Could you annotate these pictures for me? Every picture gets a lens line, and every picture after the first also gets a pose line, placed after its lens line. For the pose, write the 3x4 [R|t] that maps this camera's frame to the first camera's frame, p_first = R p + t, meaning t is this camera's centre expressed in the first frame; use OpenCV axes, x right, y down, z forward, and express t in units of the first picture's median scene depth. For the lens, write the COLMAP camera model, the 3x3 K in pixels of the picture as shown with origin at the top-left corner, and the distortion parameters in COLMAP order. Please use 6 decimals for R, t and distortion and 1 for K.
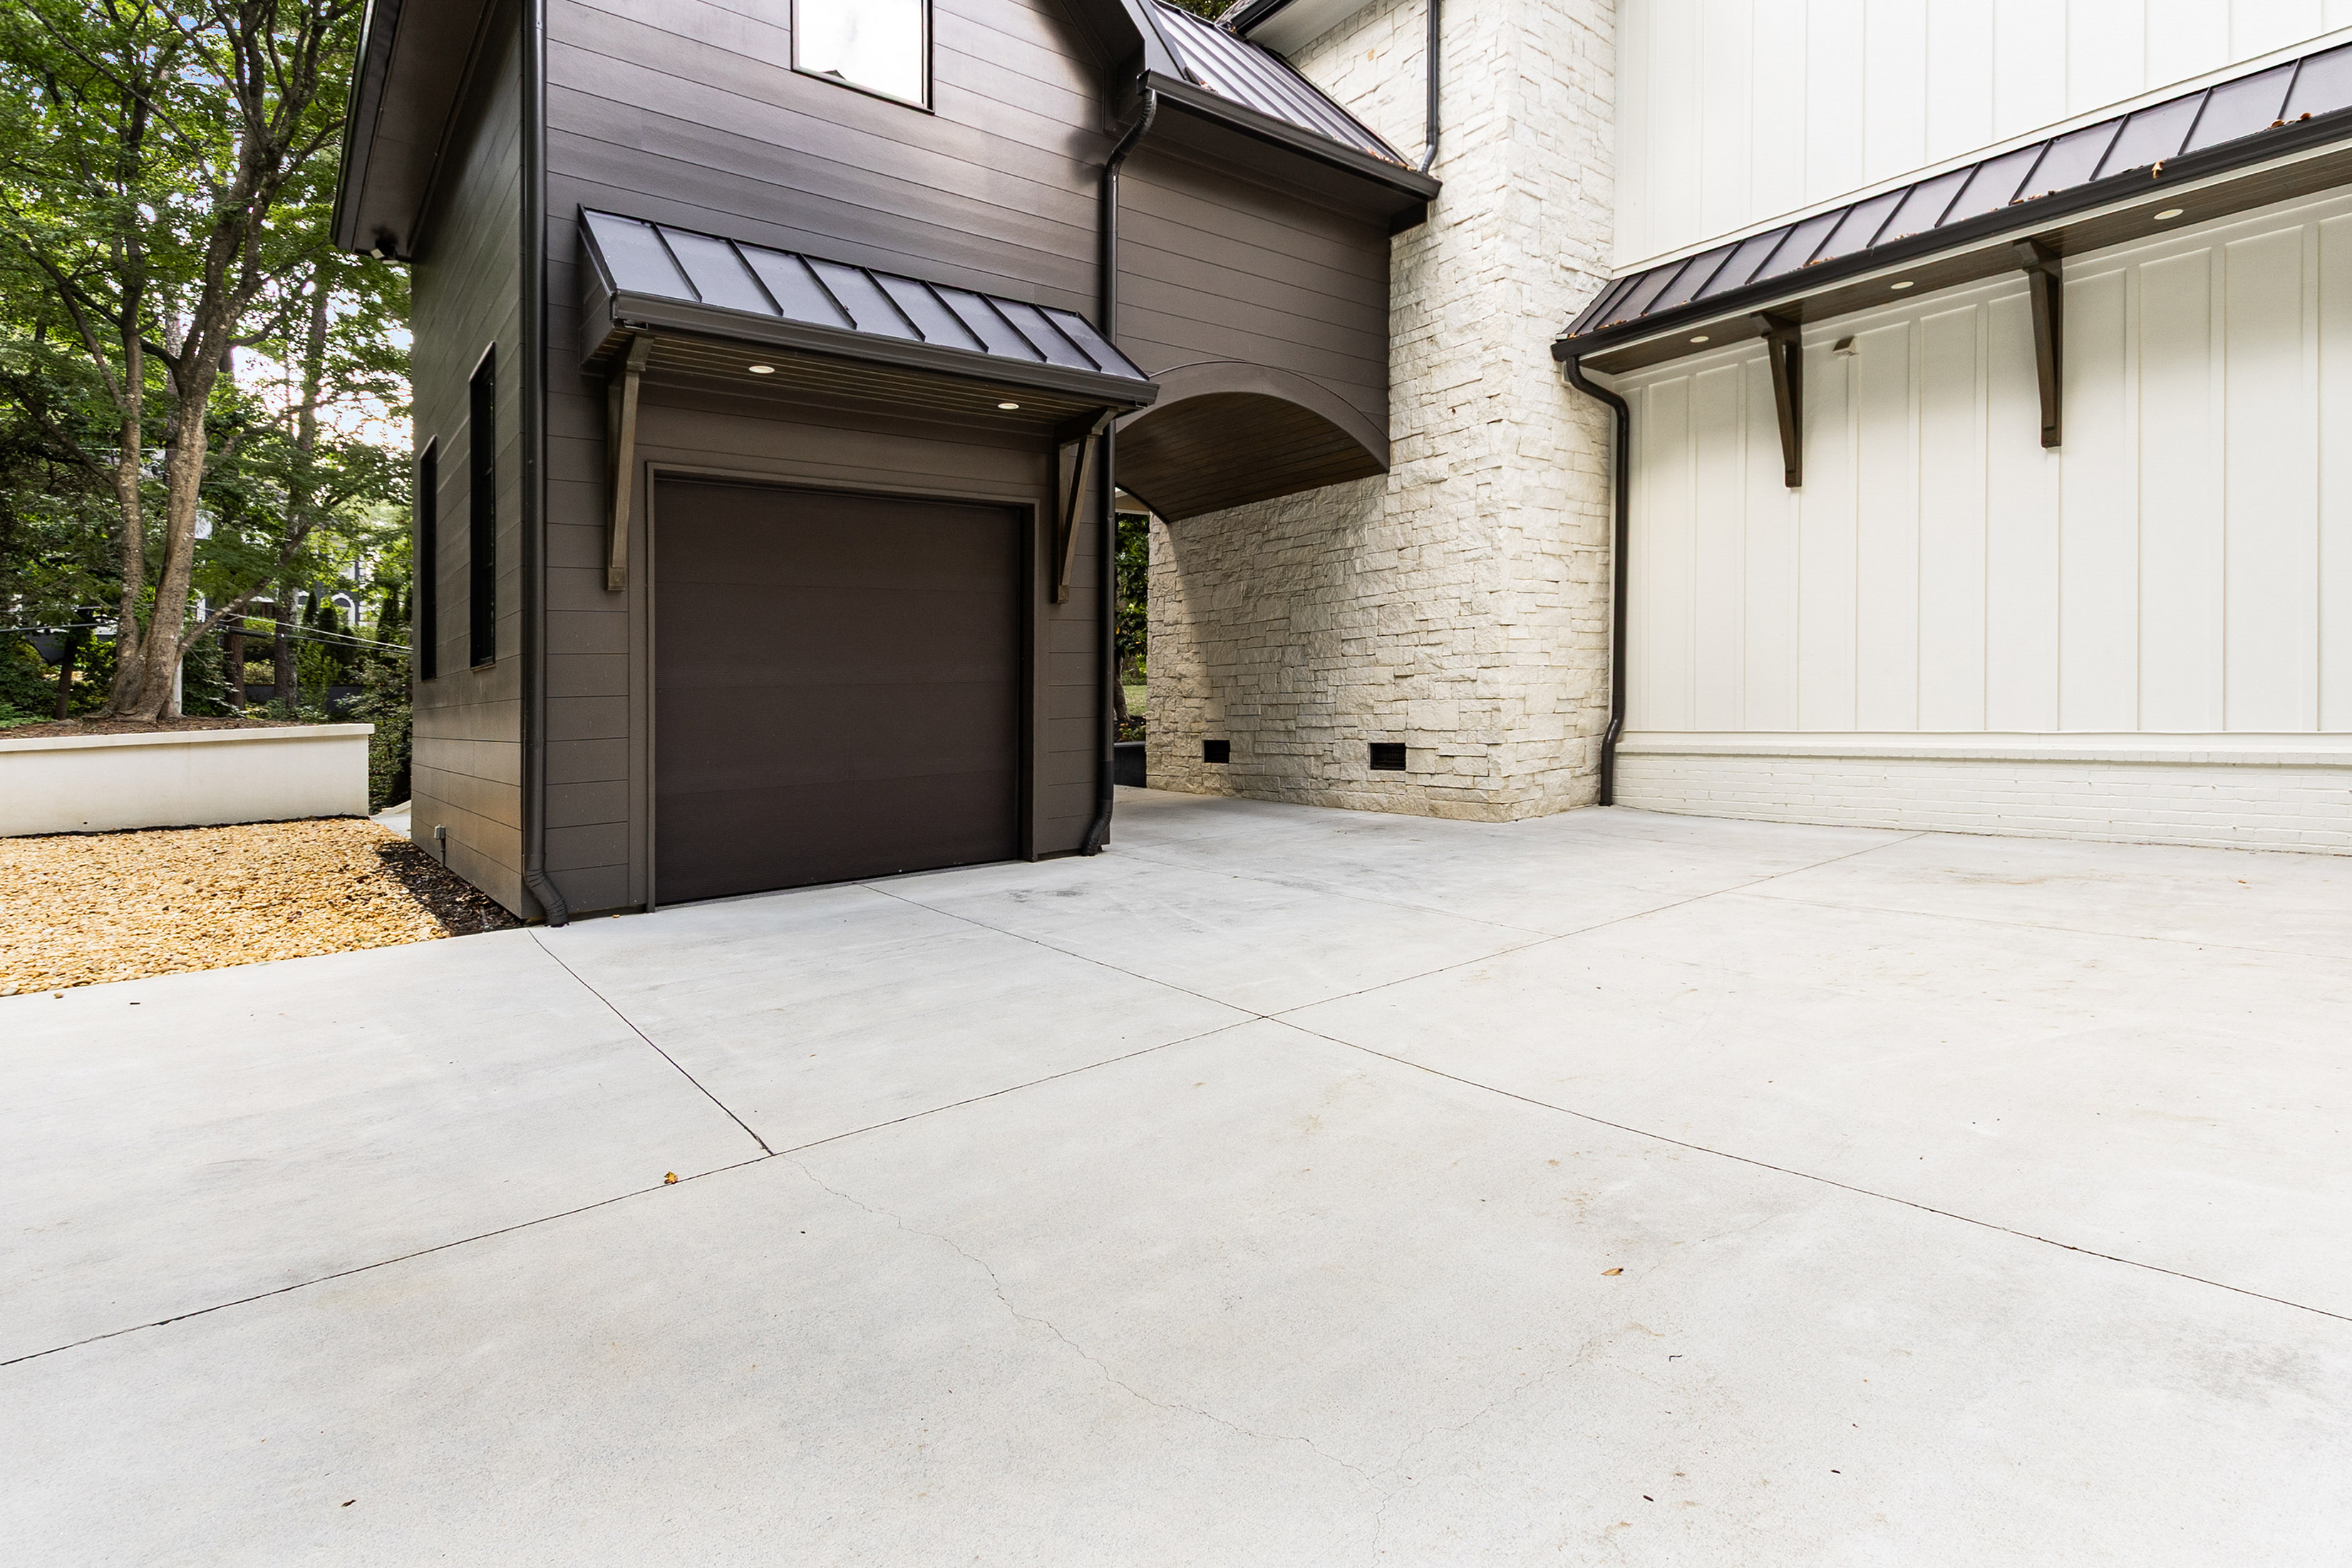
lens RADIAL K [[1149.3, 0, 1177.0], [0, 1149.3, 695.6], [0, 0, 1]] dist [0.001179, -0.000042]
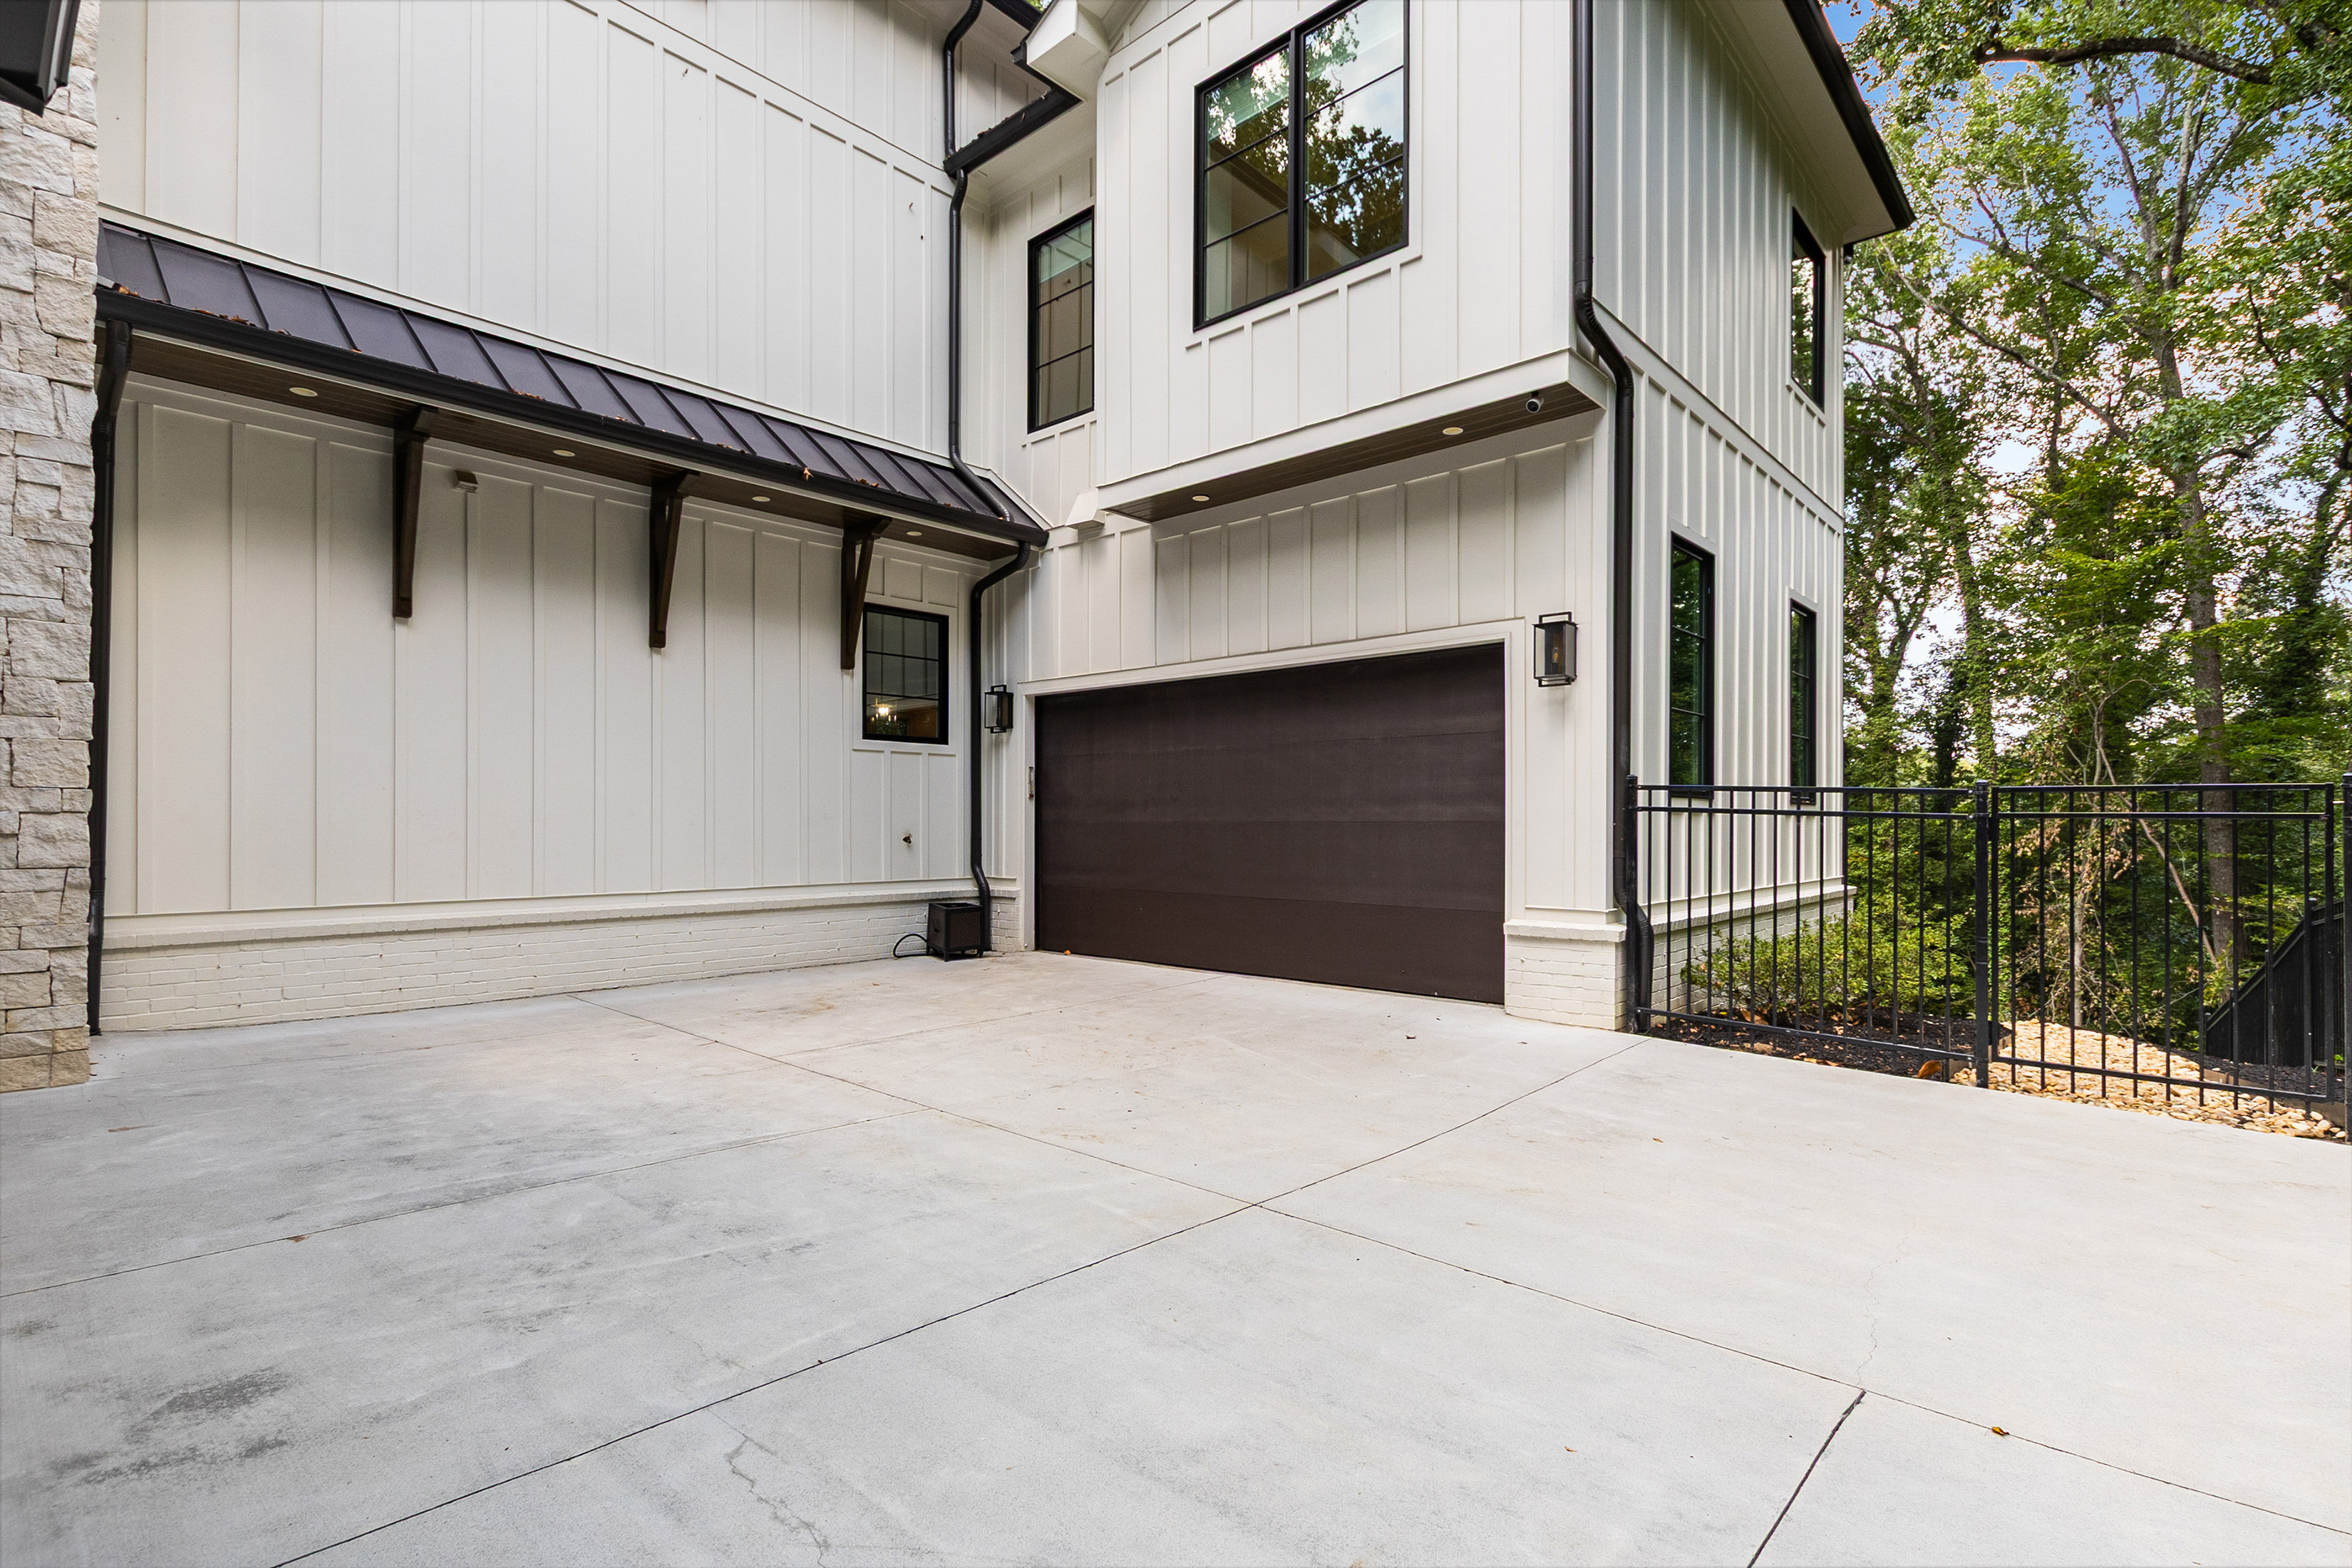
lens RADIAL K [[1113.9, 0, 1177.4], [0, 1113.9, 857.0], [0, 0, 1]] dist [0.001895, 0.000105]
pose [[-0.160036, 0.001835, 0.987109, -0.457261], [0.001891, 0.999997, -0.001553, -0.001181], [-0.987109, 0.001618, -0.160039, 0.683781]]
